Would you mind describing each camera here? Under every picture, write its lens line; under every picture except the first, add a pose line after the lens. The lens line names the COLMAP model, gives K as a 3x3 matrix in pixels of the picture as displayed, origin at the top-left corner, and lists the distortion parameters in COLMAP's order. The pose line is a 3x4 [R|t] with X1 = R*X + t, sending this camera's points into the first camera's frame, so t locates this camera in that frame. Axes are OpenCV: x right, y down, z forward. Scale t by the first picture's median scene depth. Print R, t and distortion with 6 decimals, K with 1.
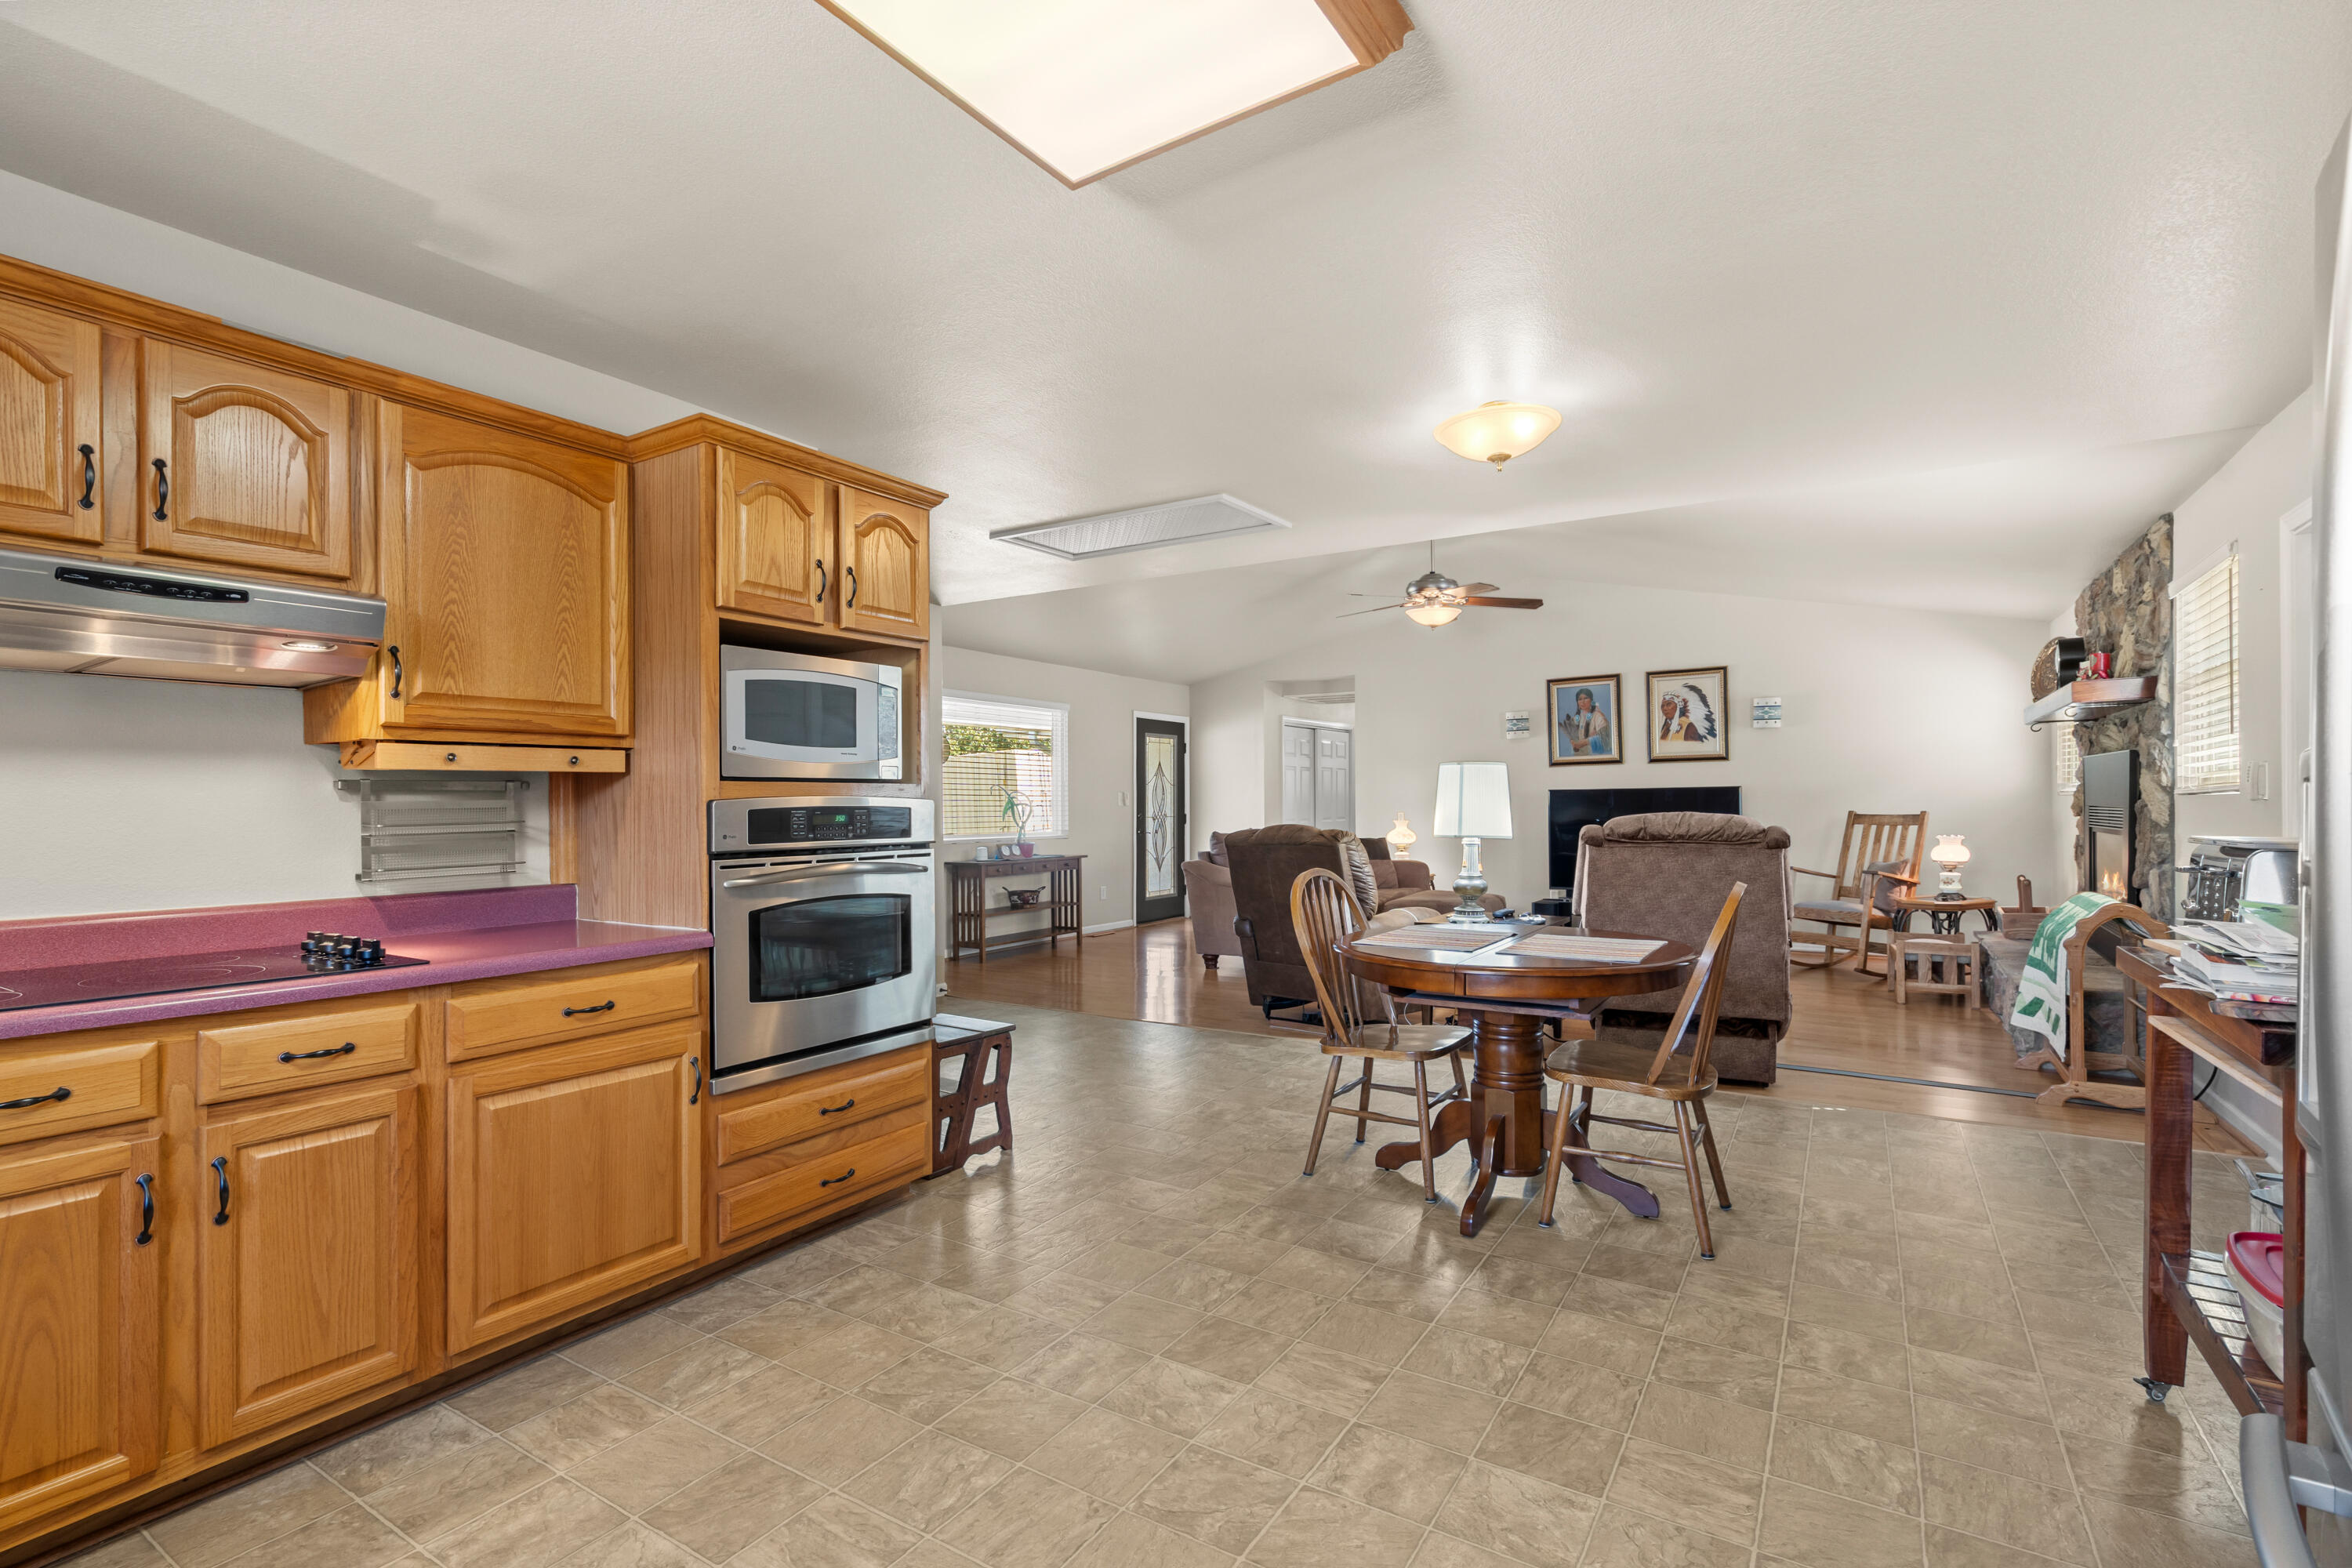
lens RADIAL K [[1066.3, 0, 1179.6], [0, 1066.3, 793.3], [0, 0, 1]] dist [-0.002698, -0.000141]
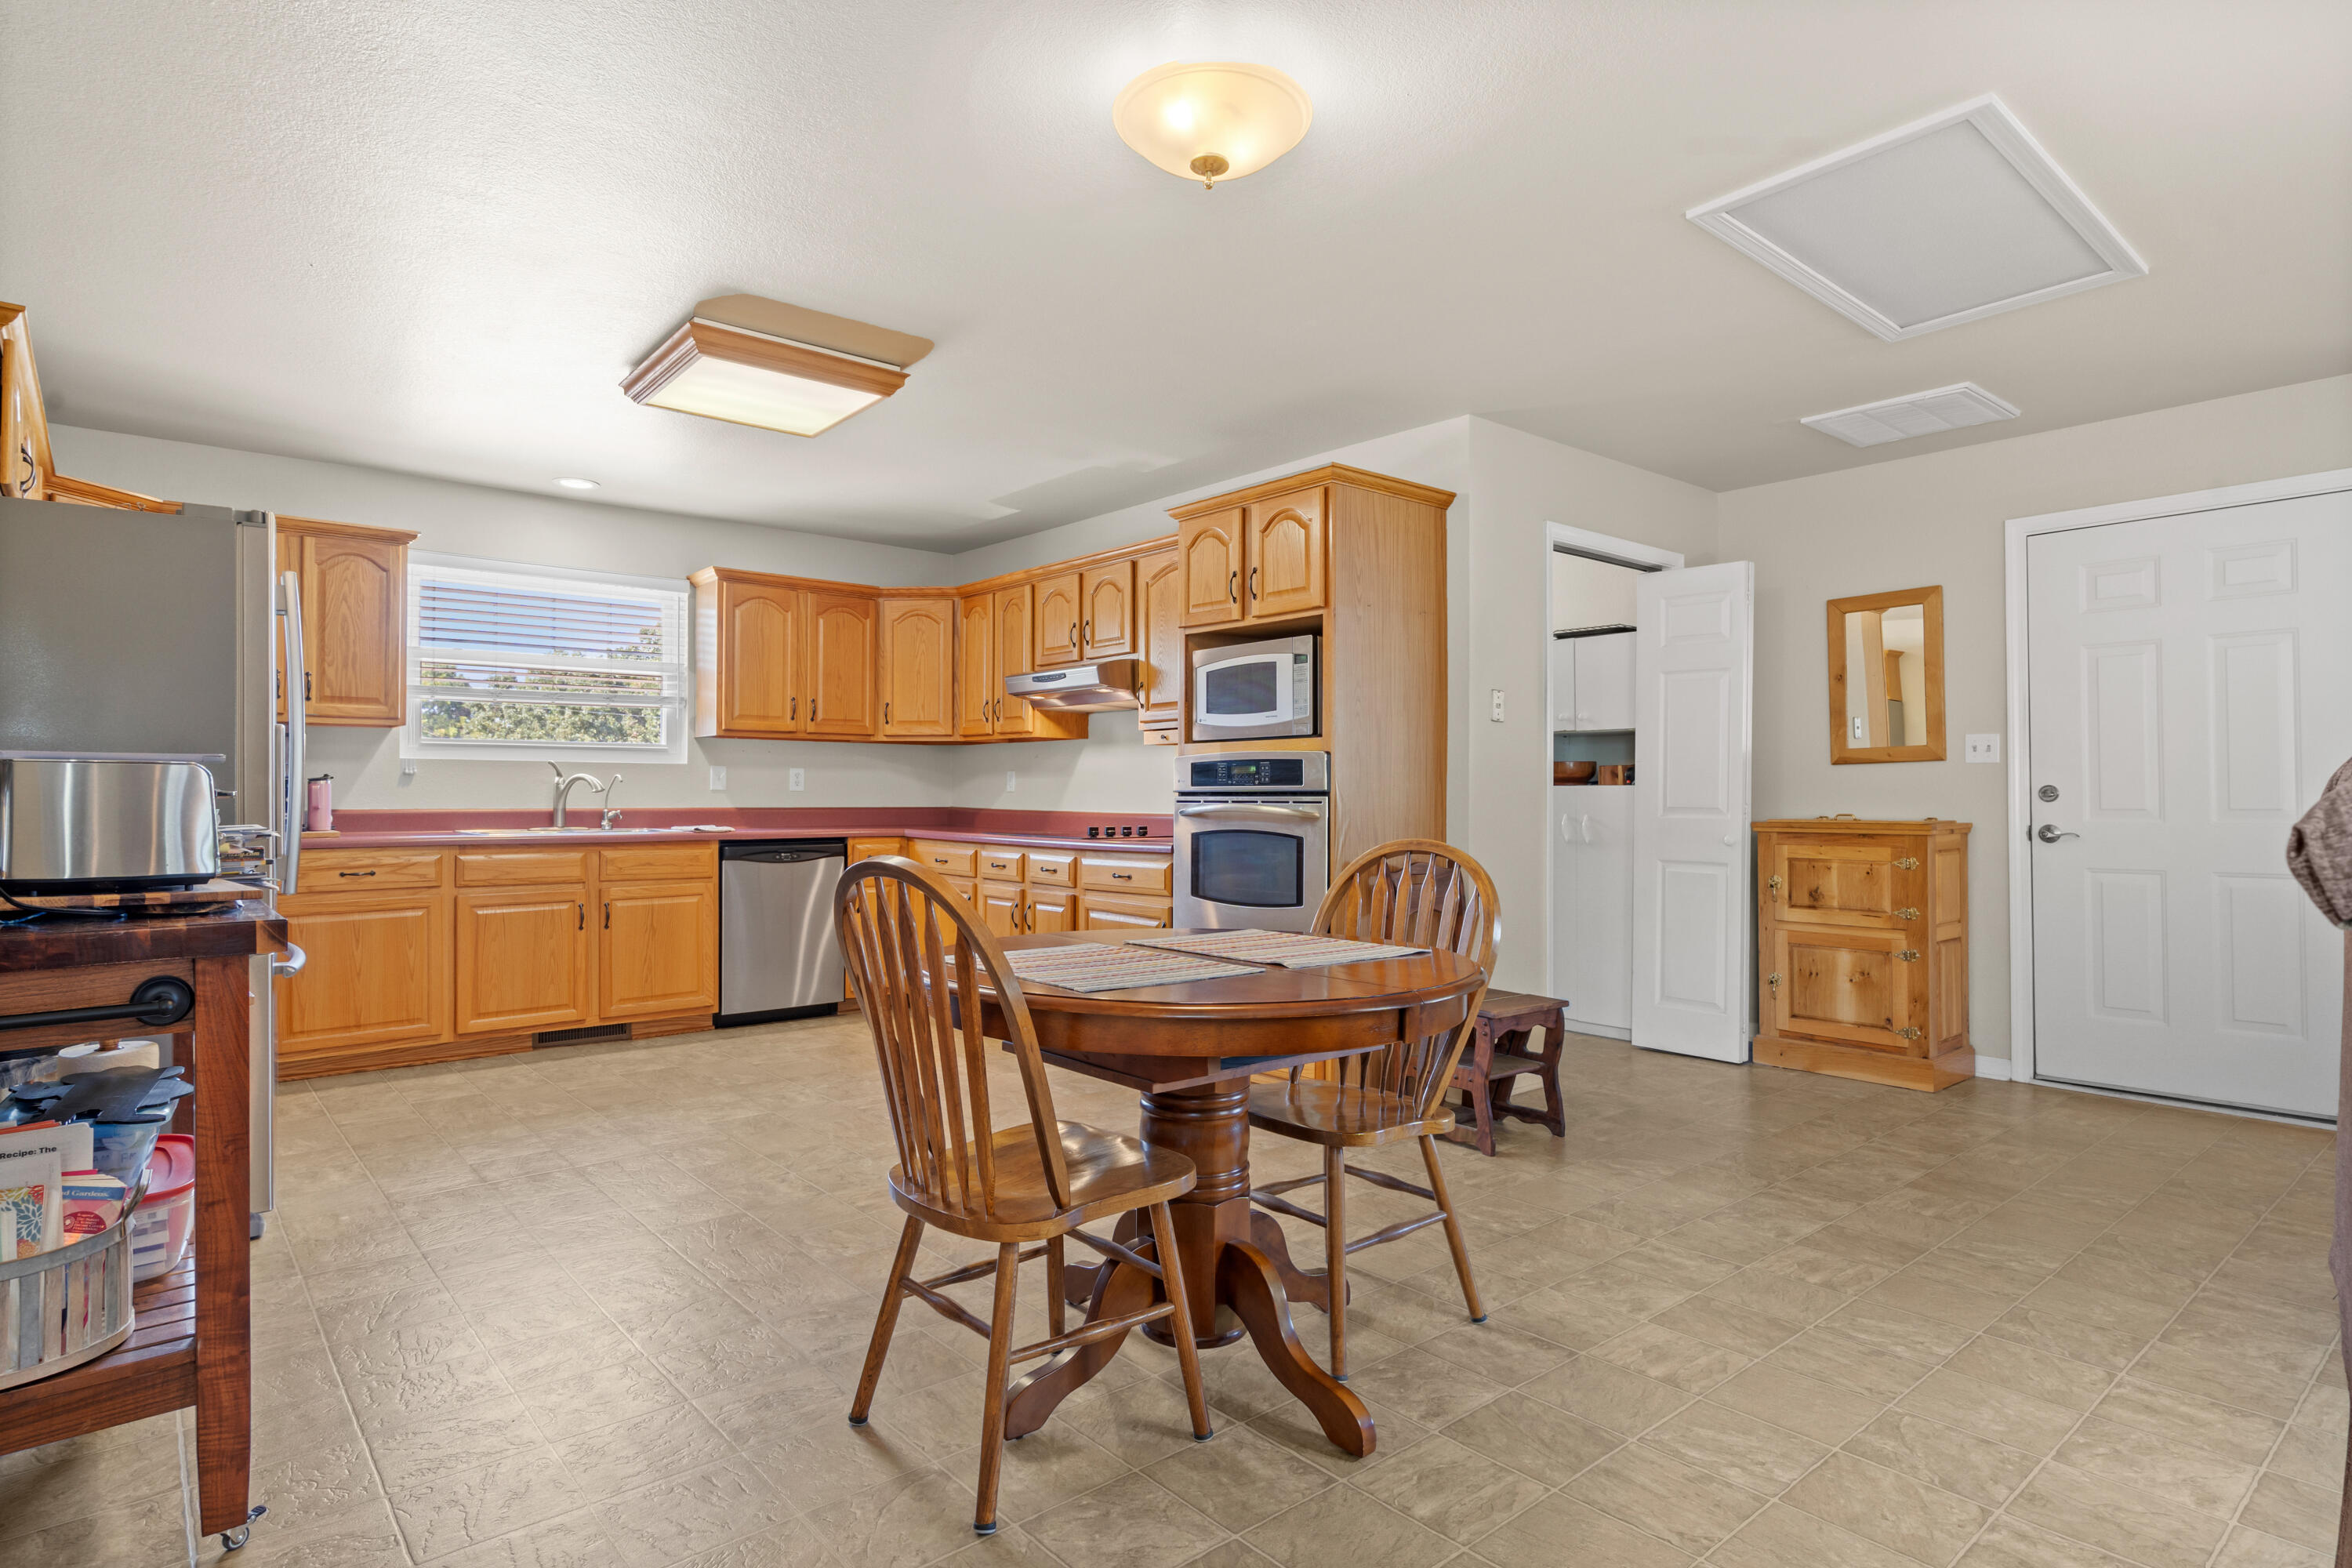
lens RADIAL K [[1224.9, 0, 1176.0], [0, 1224.9, 784.0], [0, 0, 1]] dist [0.000665, 0.000273]
pose [[-0.283967, -0.007166, -0.958807, 1.261625], [0.002755, 0.999962, -0.008290, 0.061094], [0.958830, -0.004995, -0.283937, 1.529734]]
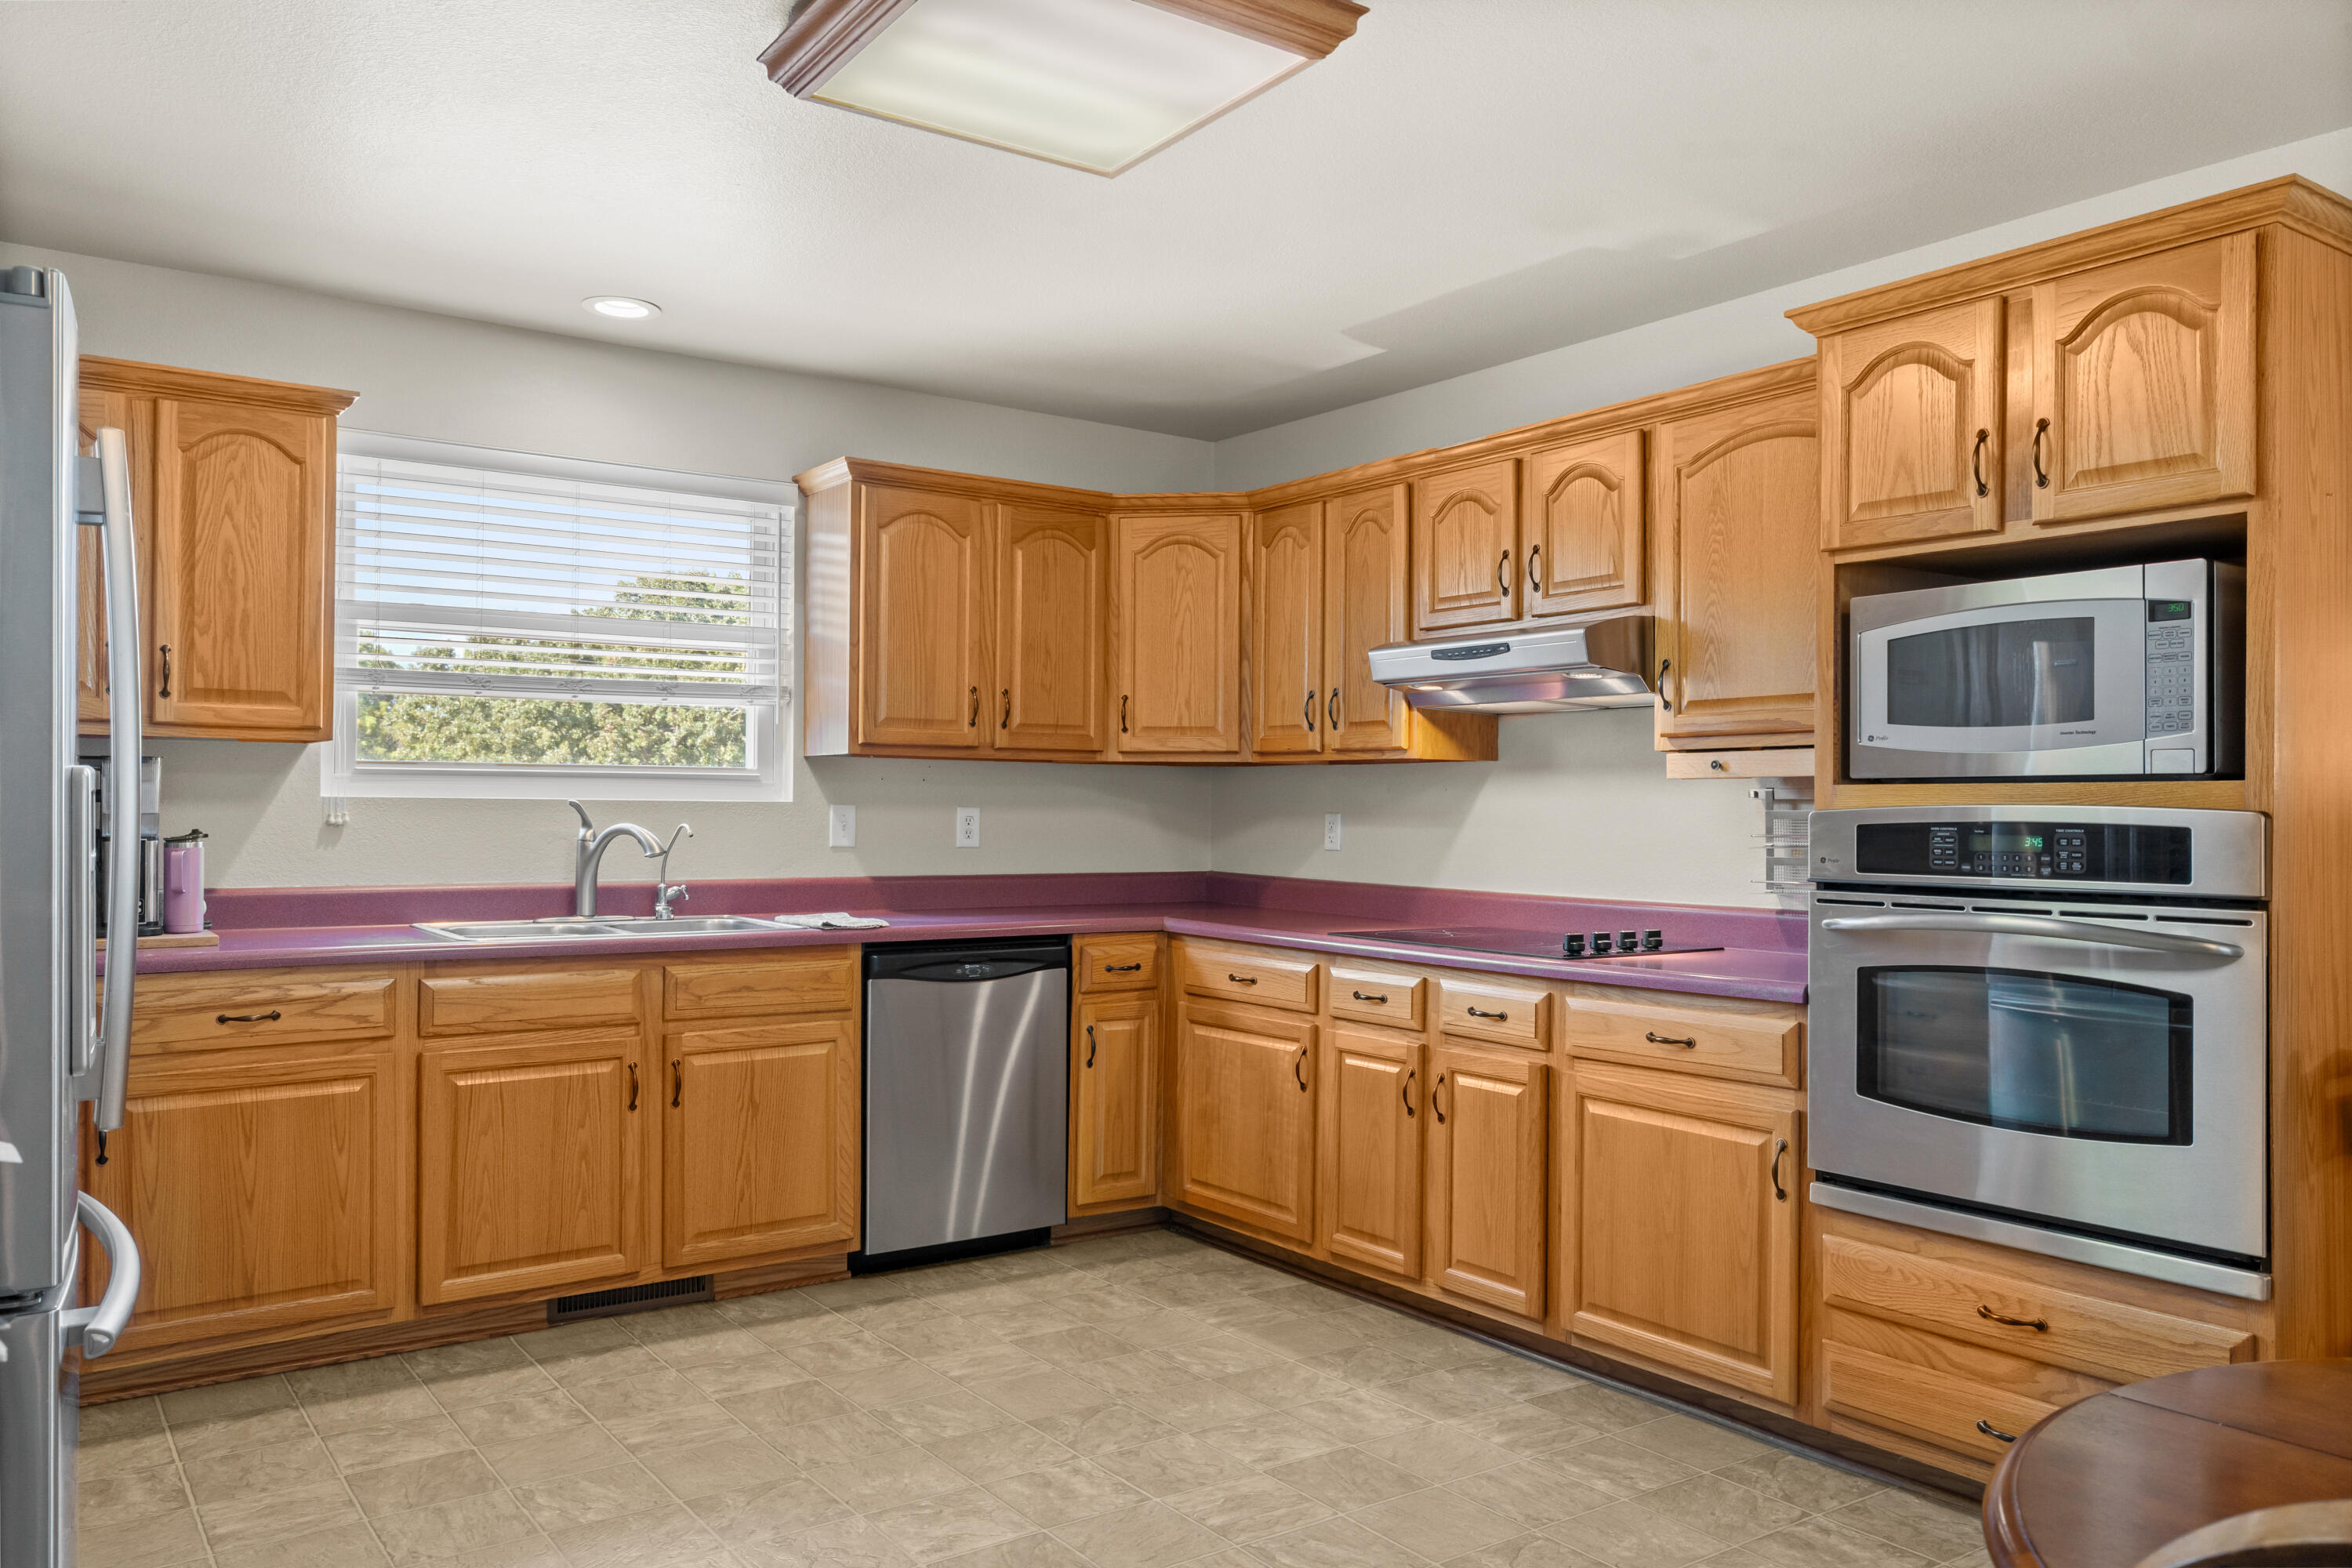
lens RADIAL K [[1675.7, 0, 1175.7], [0, 1675.7, 795.2], [0, 0, 1]] dist [0.003408, -0.000421]
pose [[-0.363556, -0.007811, -0.931540, 0.849797], [-0.002271, 0.999969, -0.007499, 0.005678], [0.931570, -0.000610, -0.363563, 1.033913]]
